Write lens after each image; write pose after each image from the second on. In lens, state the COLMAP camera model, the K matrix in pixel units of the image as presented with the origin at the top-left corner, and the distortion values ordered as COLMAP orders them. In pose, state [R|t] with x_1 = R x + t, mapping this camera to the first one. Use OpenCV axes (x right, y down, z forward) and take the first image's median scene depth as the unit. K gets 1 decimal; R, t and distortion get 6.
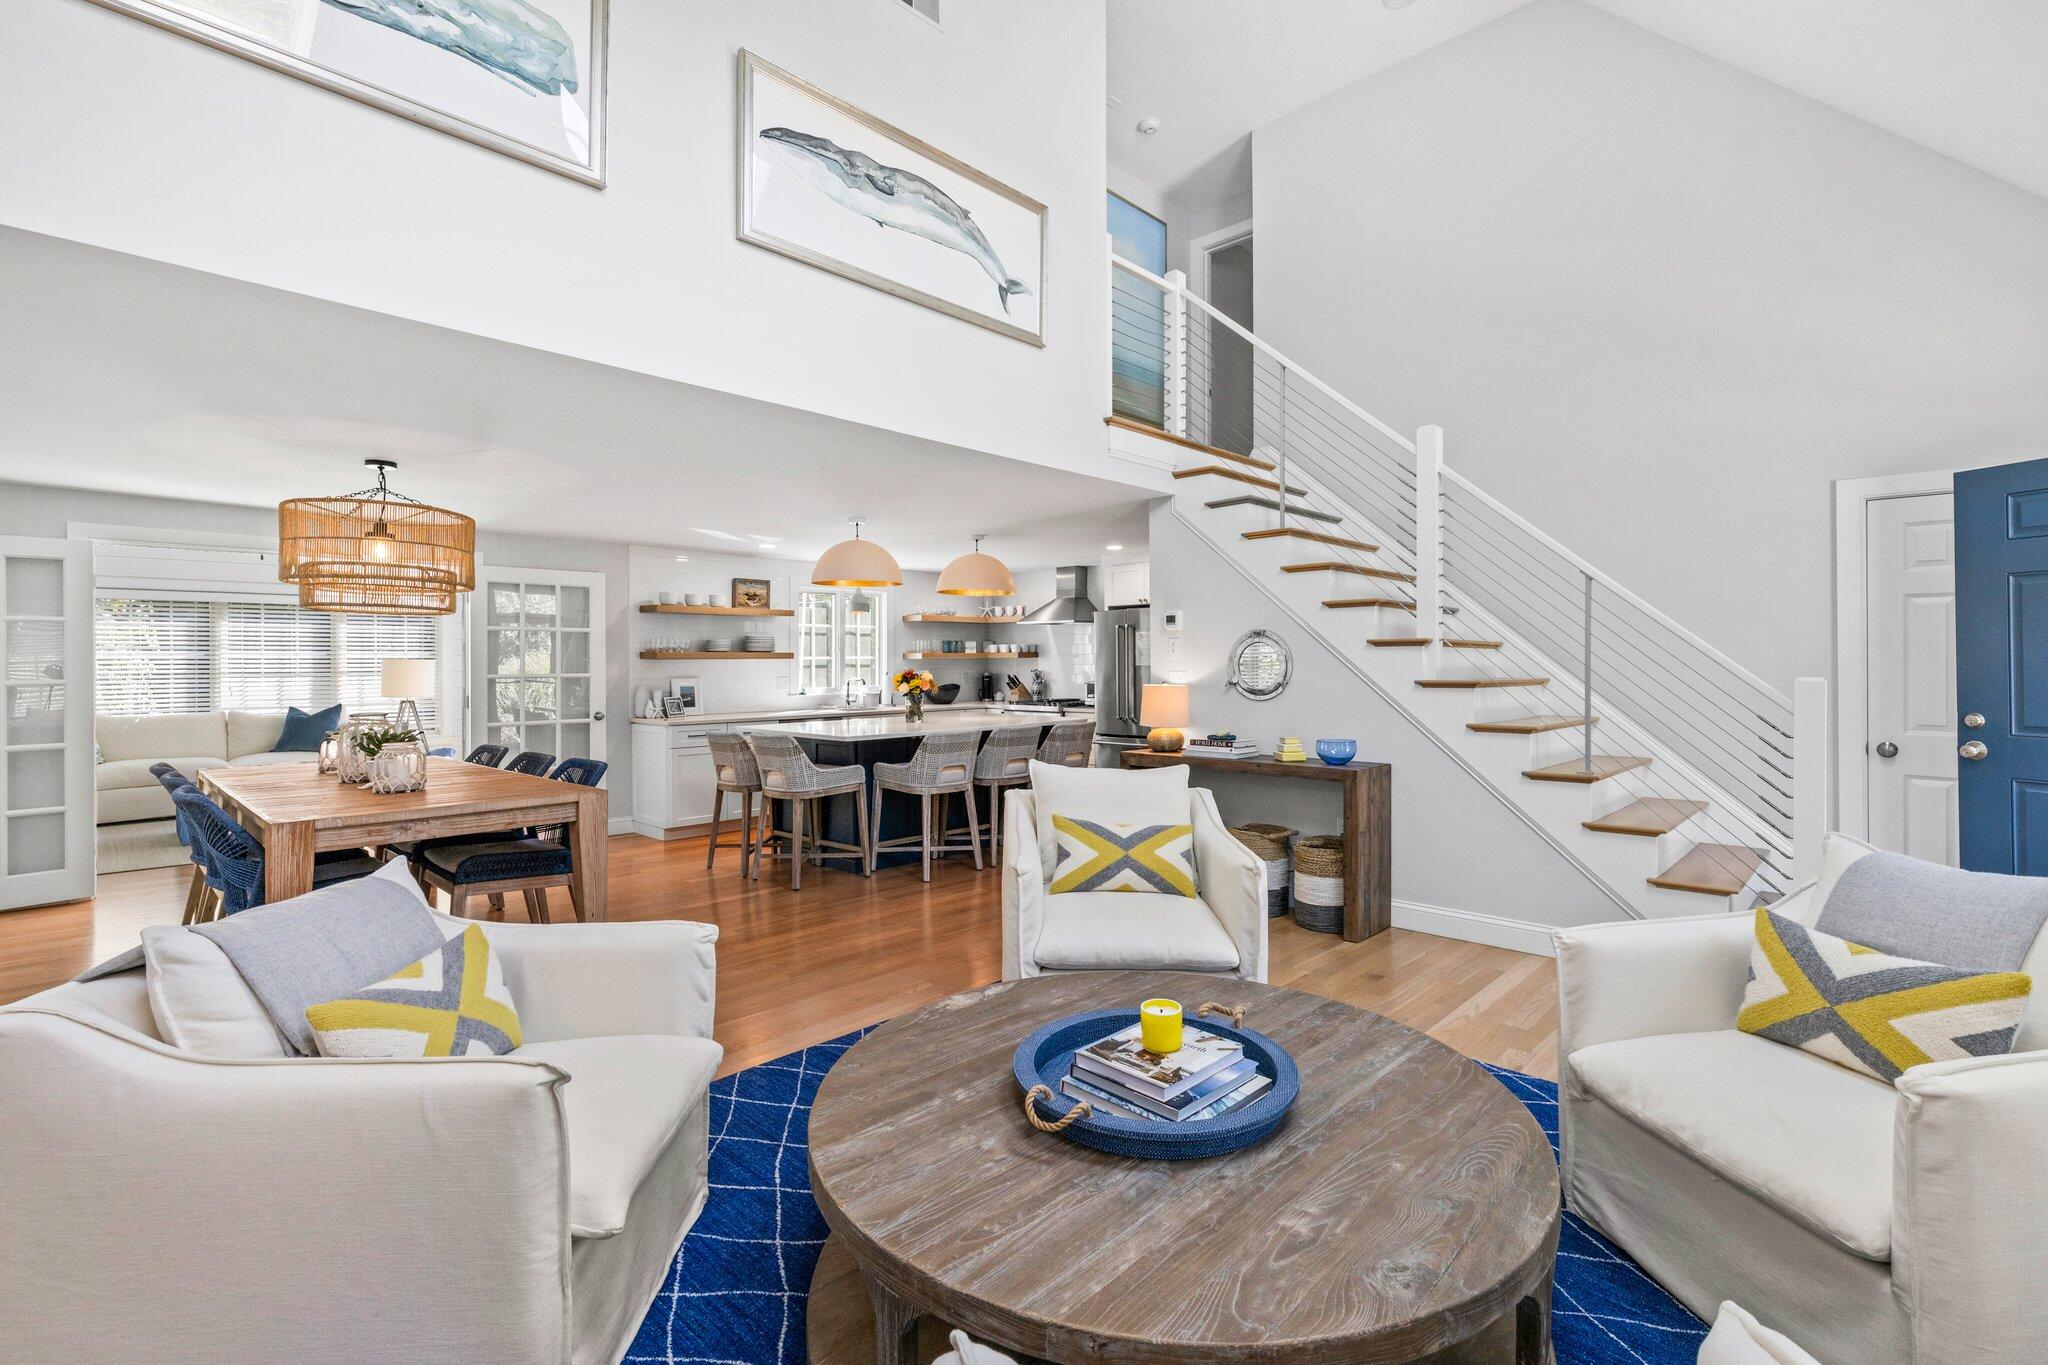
lens RADIAL K [[921.4, 0, 1053.5], [0, 921.4, 666.1], [0, 0, 1]] dist [0.001108, -0.000671]
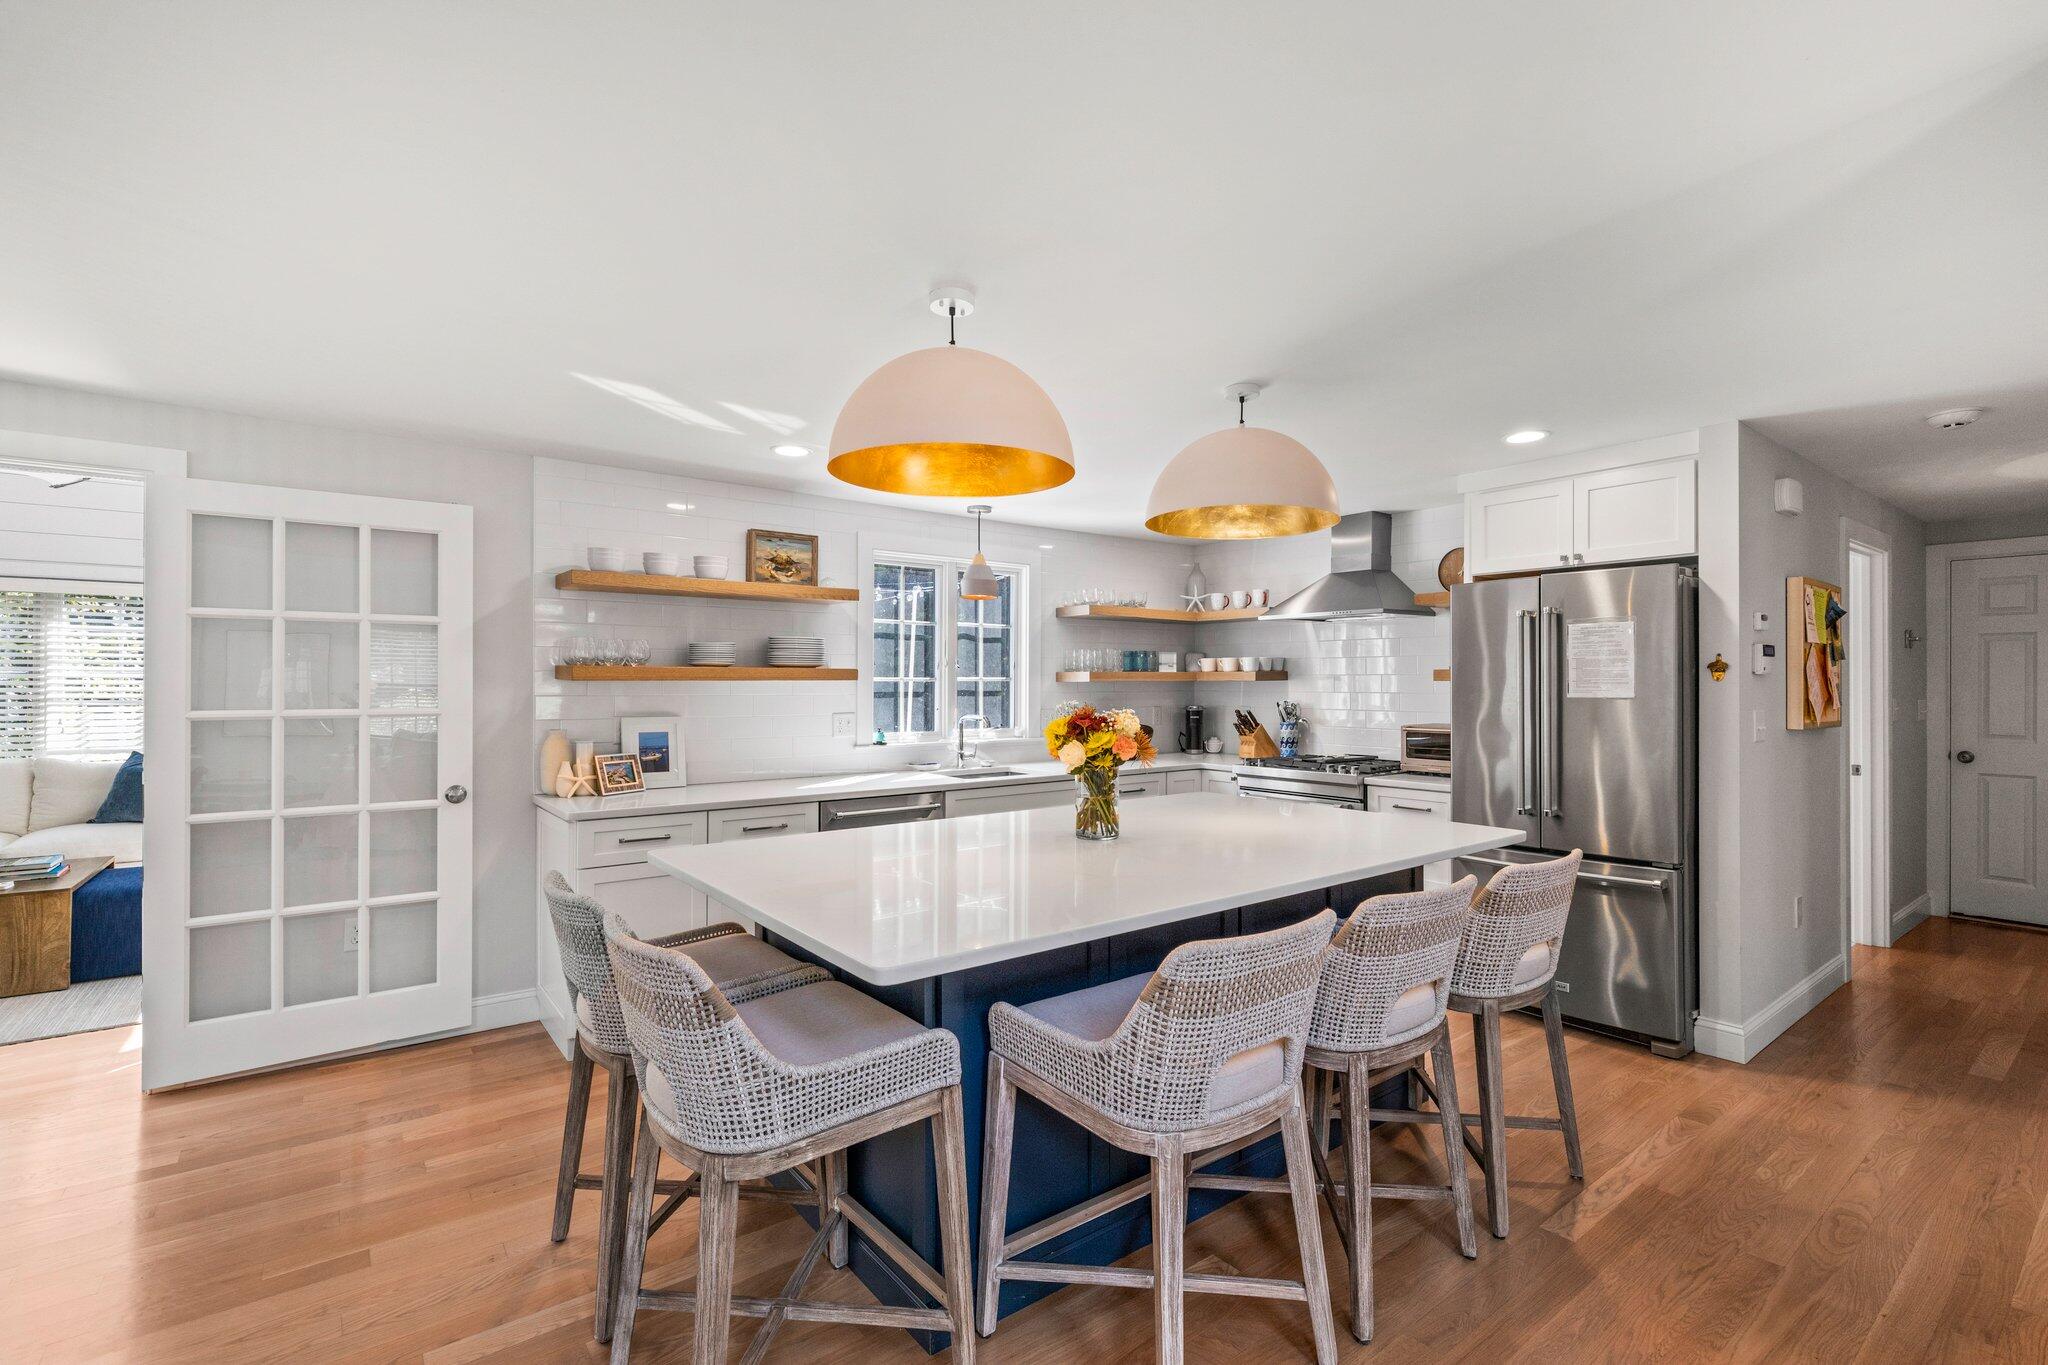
lens RADIAL K [[921.4, 0, 1049.7], [0, 921.4, 670.8], [0, 0, 1]] dist [0.001108, -0.000671]
pose [[0.988171, 0.001583, -0.153346, -0.087877], [-0.004884, 0.999764, -0.021154, -0.002630], [0.153276, 0.021653, 0.987946, 0.477428]]
